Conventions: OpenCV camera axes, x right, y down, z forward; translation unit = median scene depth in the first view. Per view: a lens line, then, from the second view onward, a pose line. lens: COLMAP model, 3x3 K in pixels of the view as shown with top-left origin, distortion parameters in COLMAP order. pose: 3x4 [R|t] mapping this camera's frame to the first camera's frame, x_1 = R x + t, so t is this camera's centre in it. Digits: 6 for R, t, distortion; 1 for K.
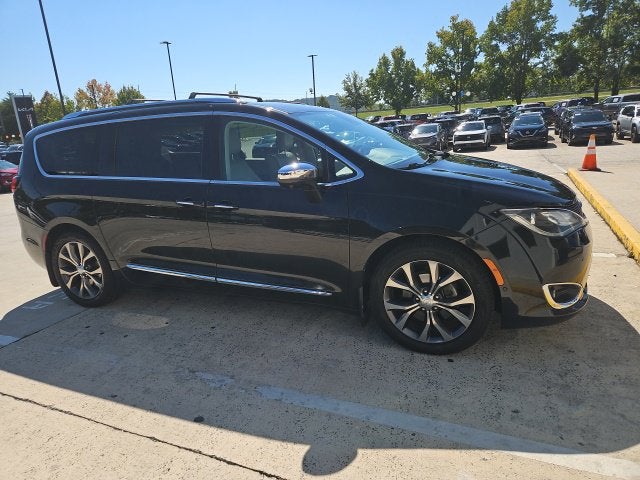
lens RADIAL K [[425.4, 0, 314.8], [0, 425.4, 243.7], [0, 0, 1]] dist [0.066879, -0.048710]
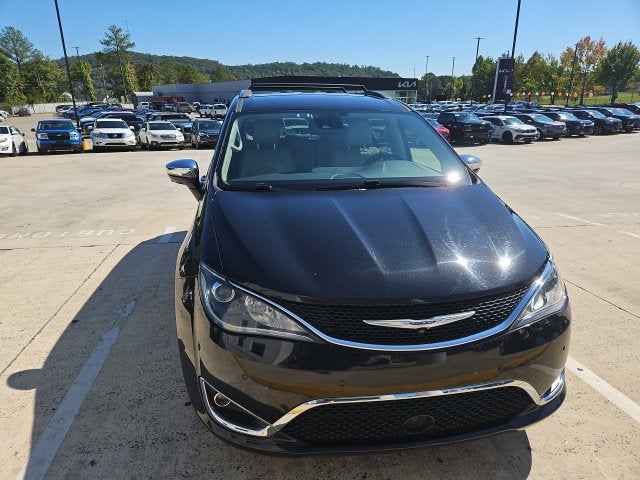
lens RADIAL K [[425.4, 0, 314.4], [0, 425.4, 240.3], [0, 0, 1]] dist [0.066879, -0.048710]
pose [[0.549767, 0.316348, -0.773098, 0.728127], [-0.256492, 0.944733, 0.204184, -0.216618], [0.794964, 0.086040, 0.600524, 0.429732]]
